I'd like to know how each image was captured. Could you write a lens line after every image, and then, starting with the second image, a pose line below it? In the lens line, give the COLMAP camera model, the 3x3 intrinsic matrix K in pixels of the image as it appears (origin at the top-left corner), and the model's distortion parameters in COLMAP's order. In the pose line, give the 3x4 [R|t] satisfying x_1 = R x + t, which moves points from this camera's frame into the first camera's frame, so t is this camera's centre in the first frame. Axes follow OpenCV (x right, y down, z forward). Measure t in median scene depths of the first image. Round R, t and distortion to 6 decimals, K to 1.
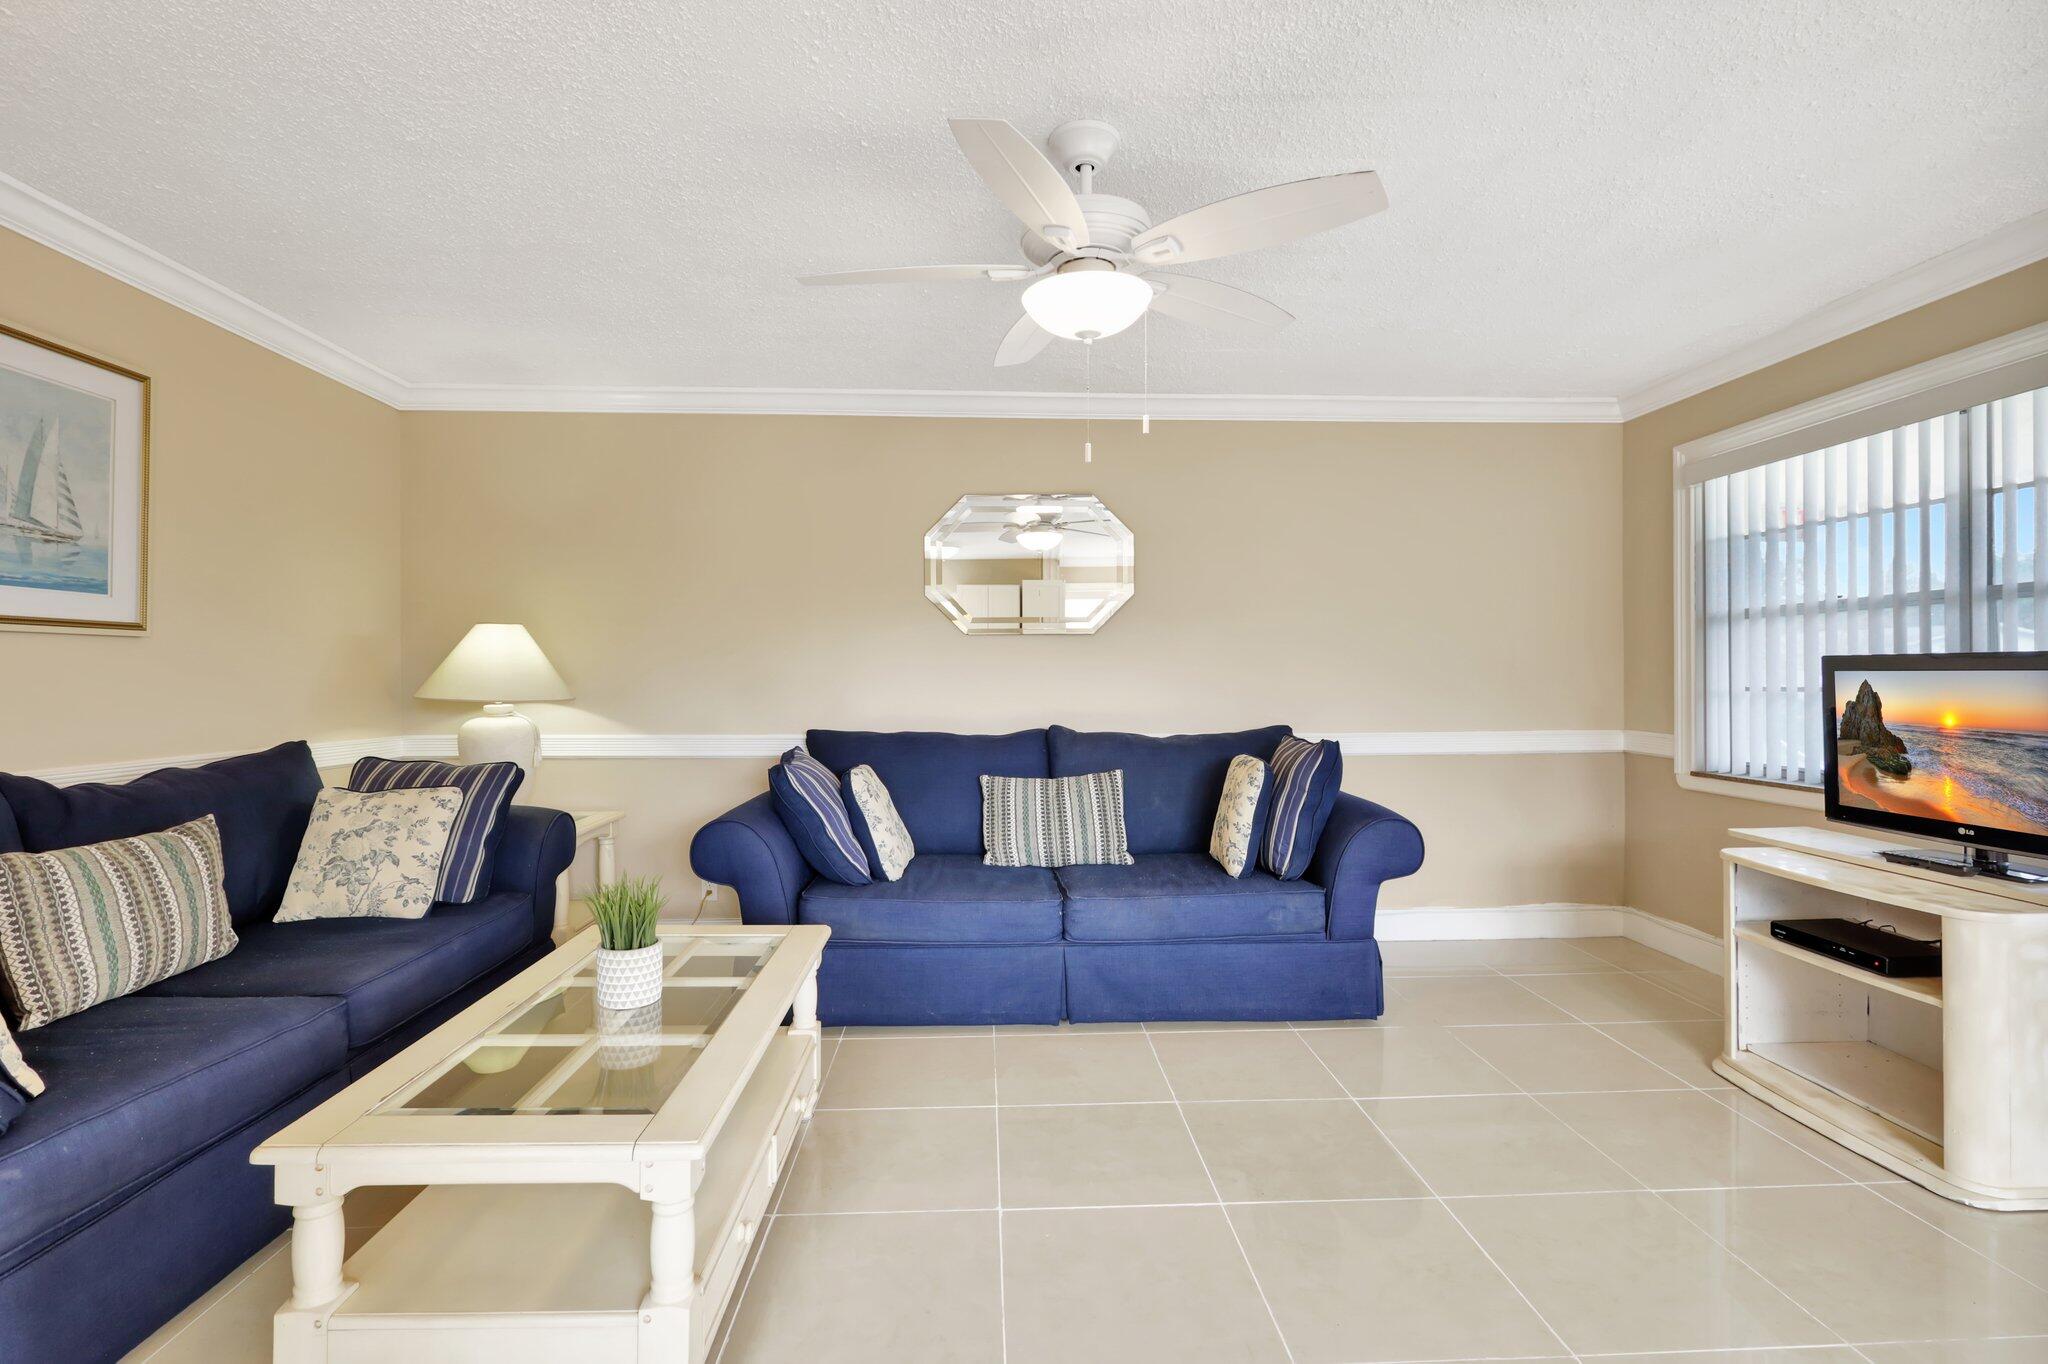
lens RADIAL K [[949.7, 0, 1024.4], [0, 949.7, 677.8], [0, 0, 1]] dist [0.000023, 0.002188]
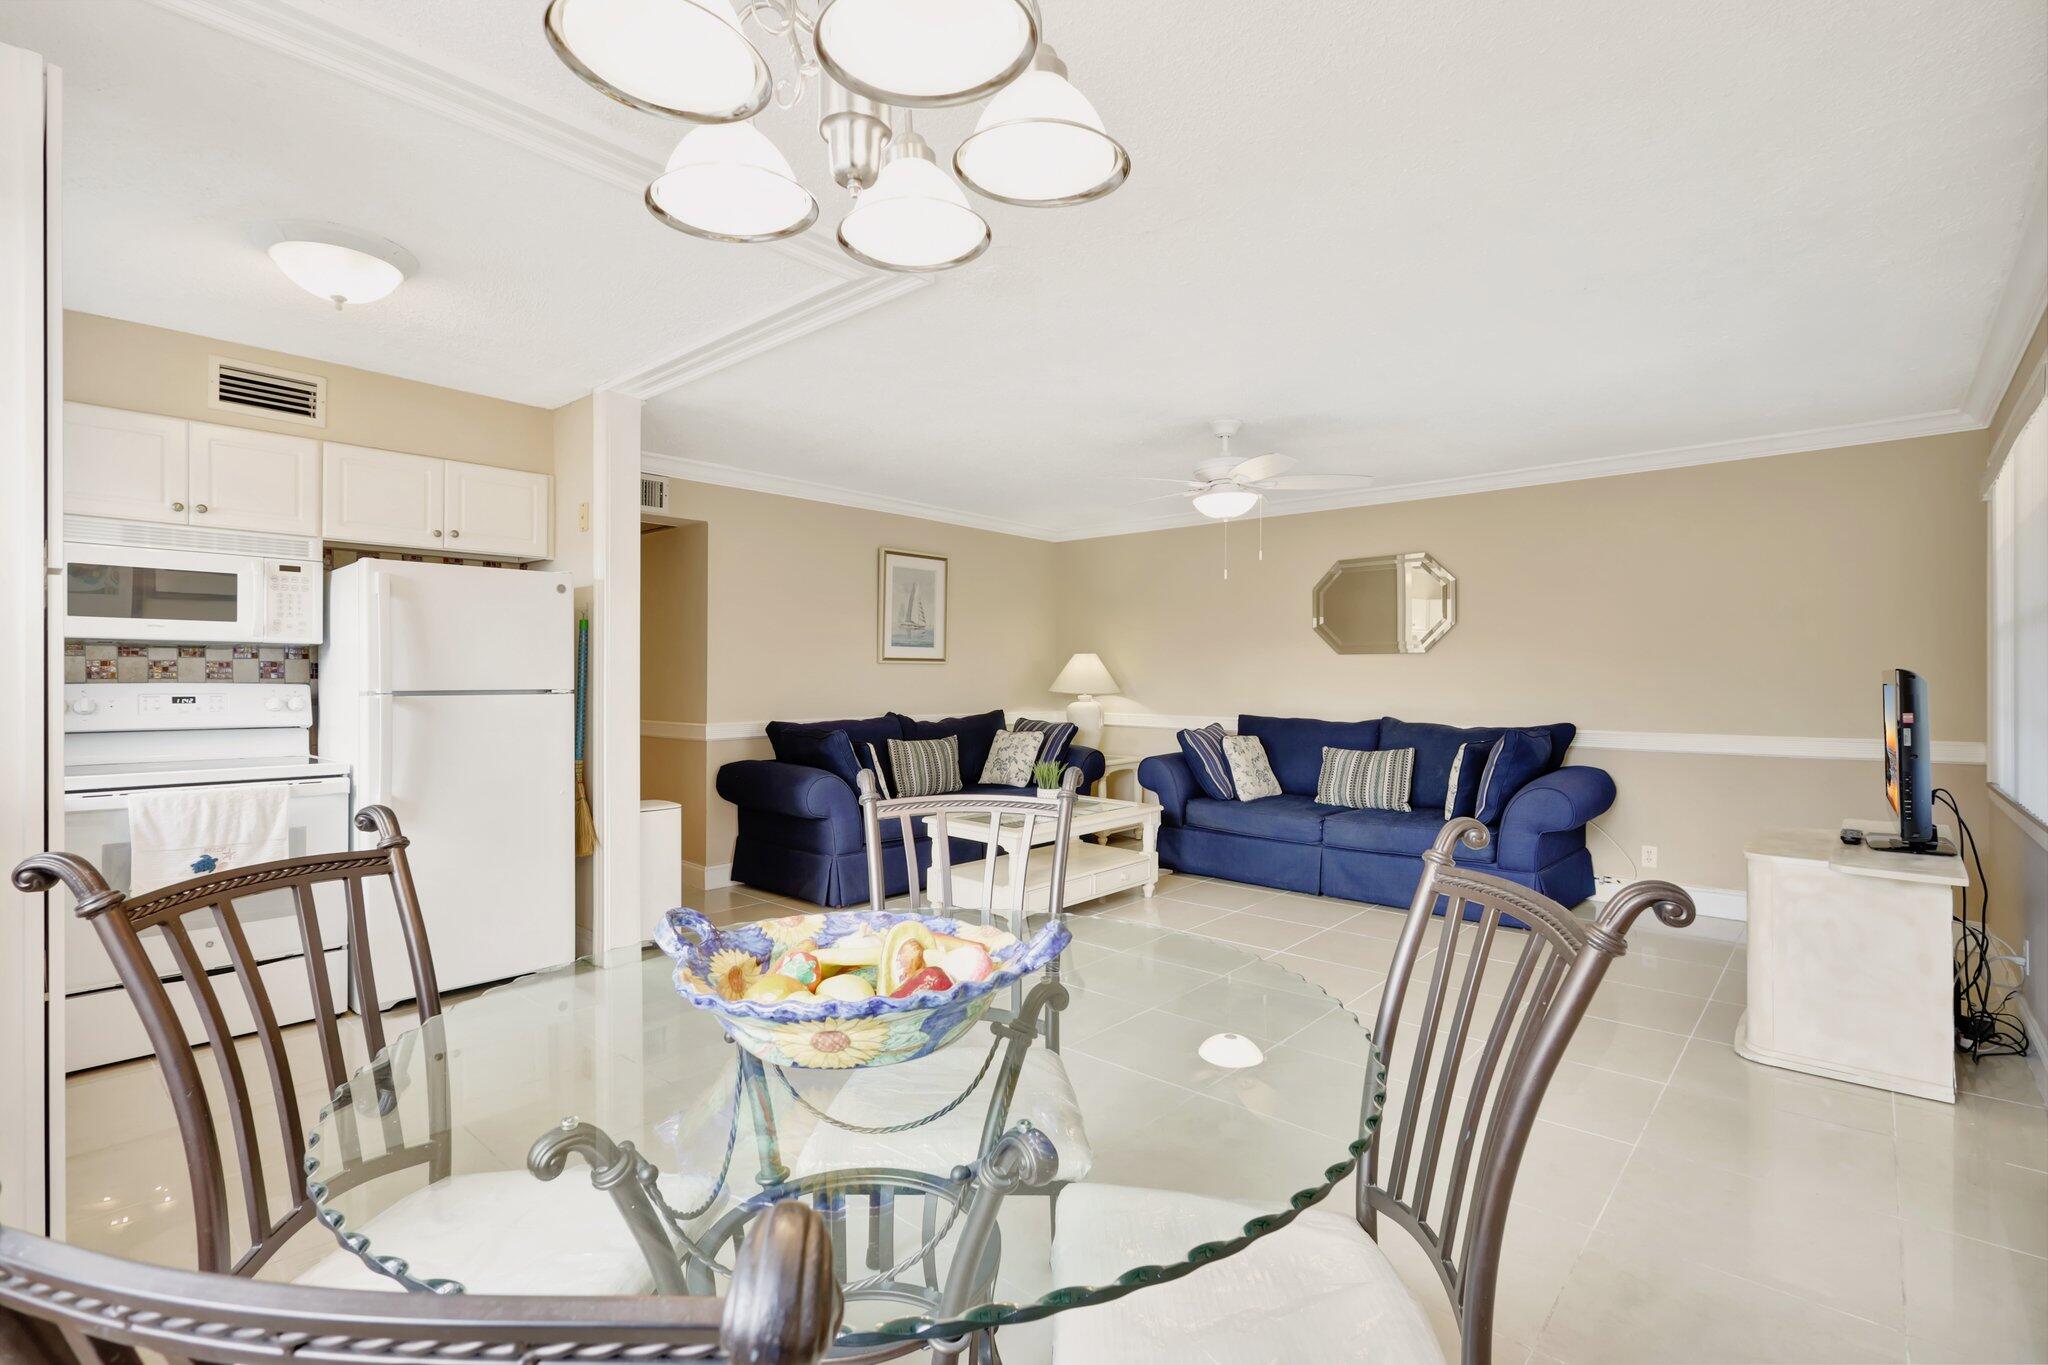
lens RADIAL K [[949.7, 0, 1027.9], [0, 949.7, 678.1], [0, 0, 1]] dist [0.000023, 0.002188]
pose [[0.716796, 0.003865, -0.697273, 0.817332], [-0.007086, 0.999973, -0.001742, -0.003113], [0.697247, 0.006190, 0.716804, -0.529569]]
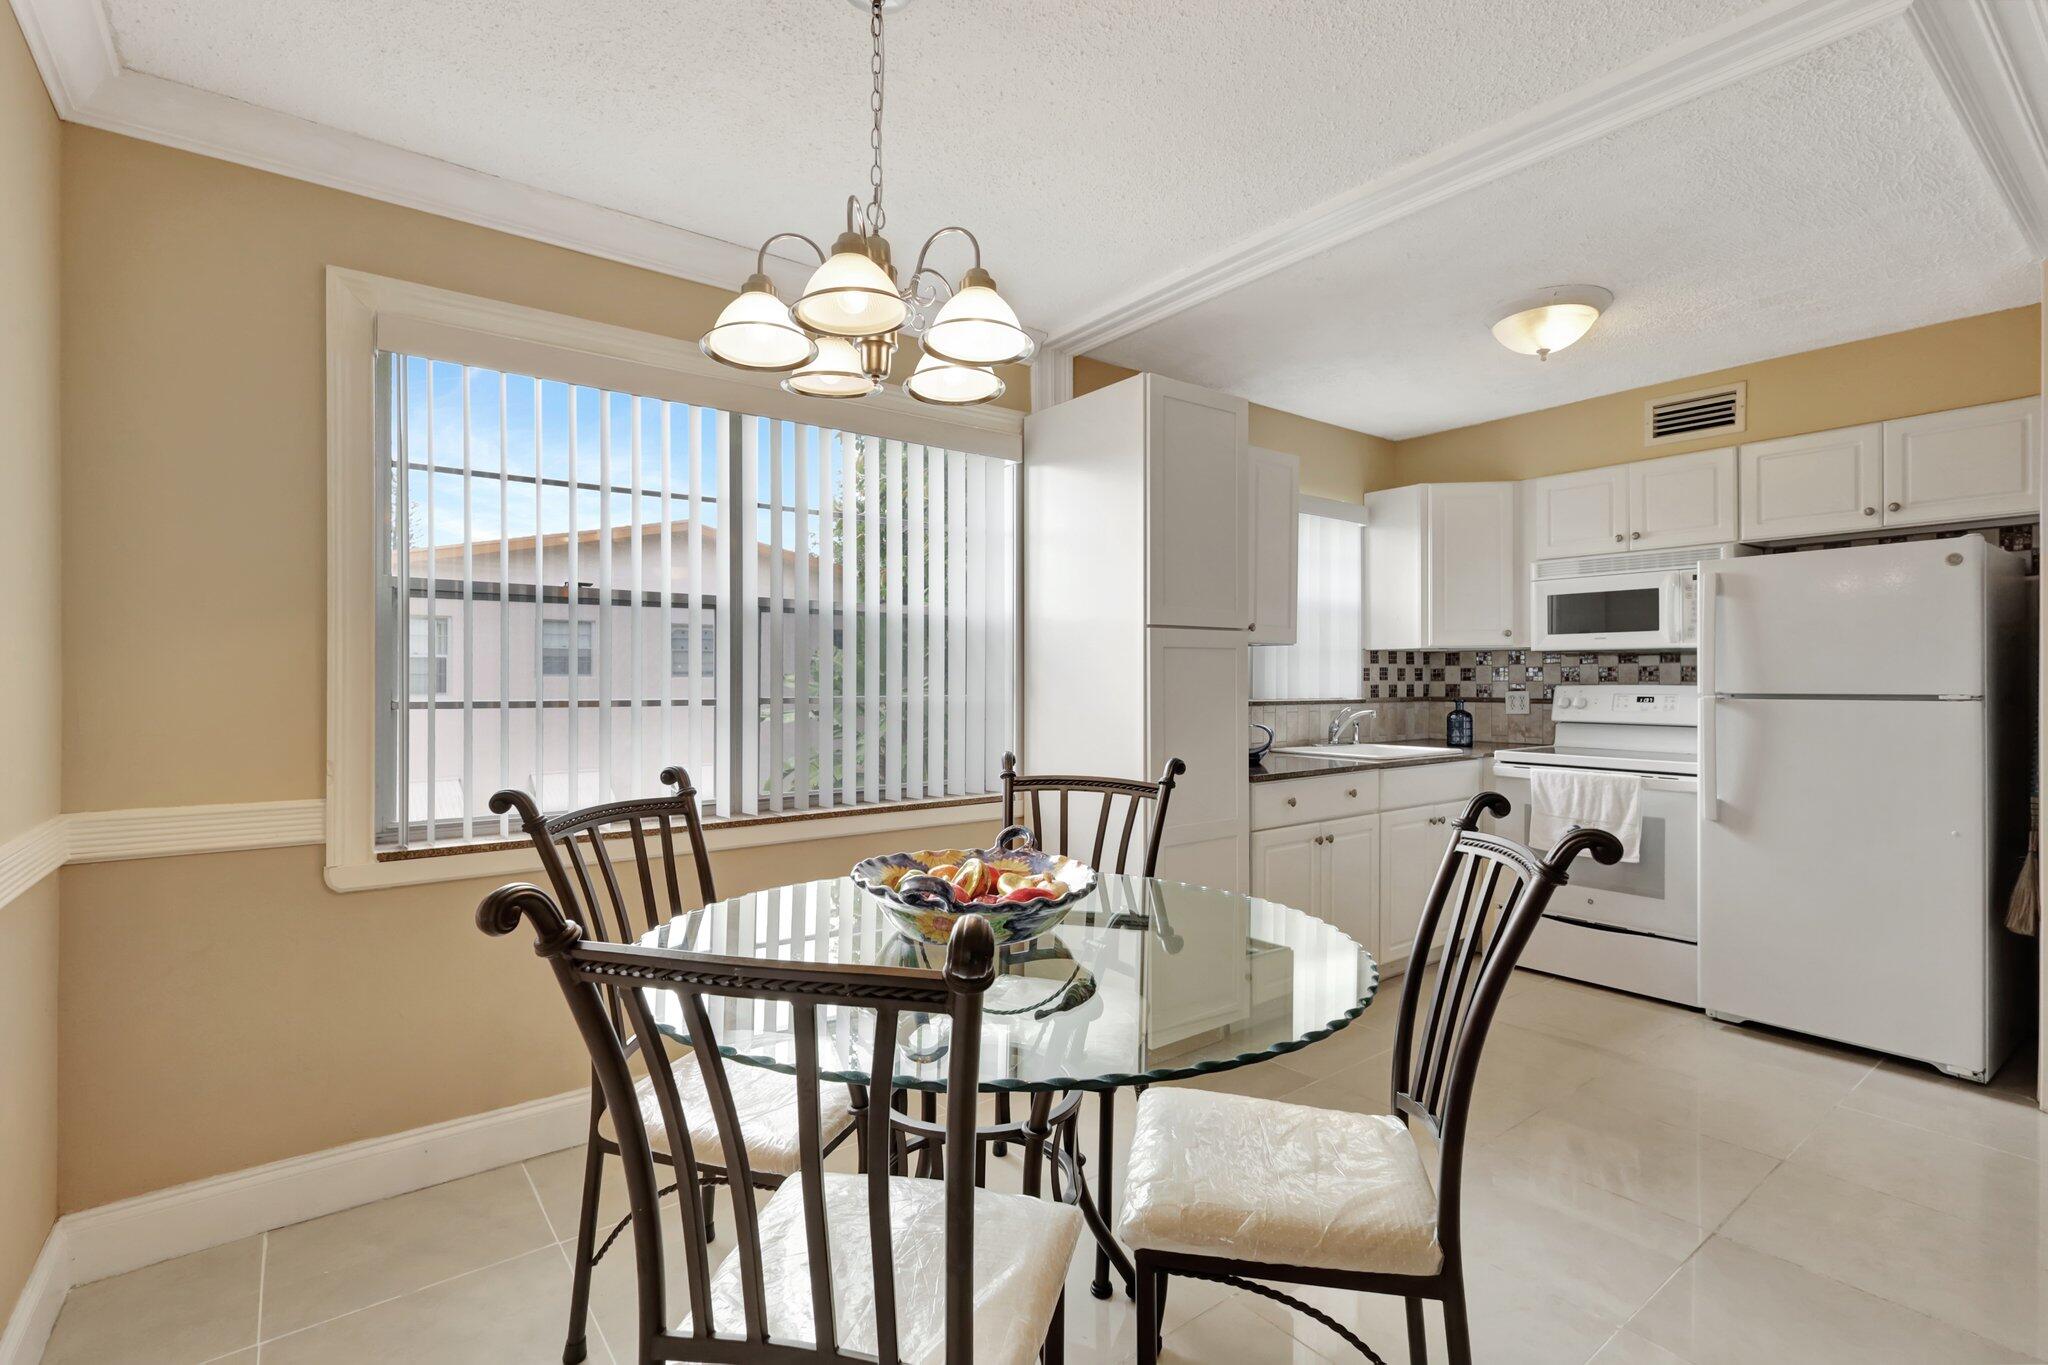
lens RADIAL K [[949.7, 0, 1026.5], [0, 949.7, 682.6], [0, 0, 1]] dist [0.000023, 0.002188]
pose [[-0.816168, 0.003423, -0.577805, 0.783581], [-0.000704, 0.999976, 0.006918, -0.004019], [0.577814, 0.006053, -0.816146, 0.139945]]
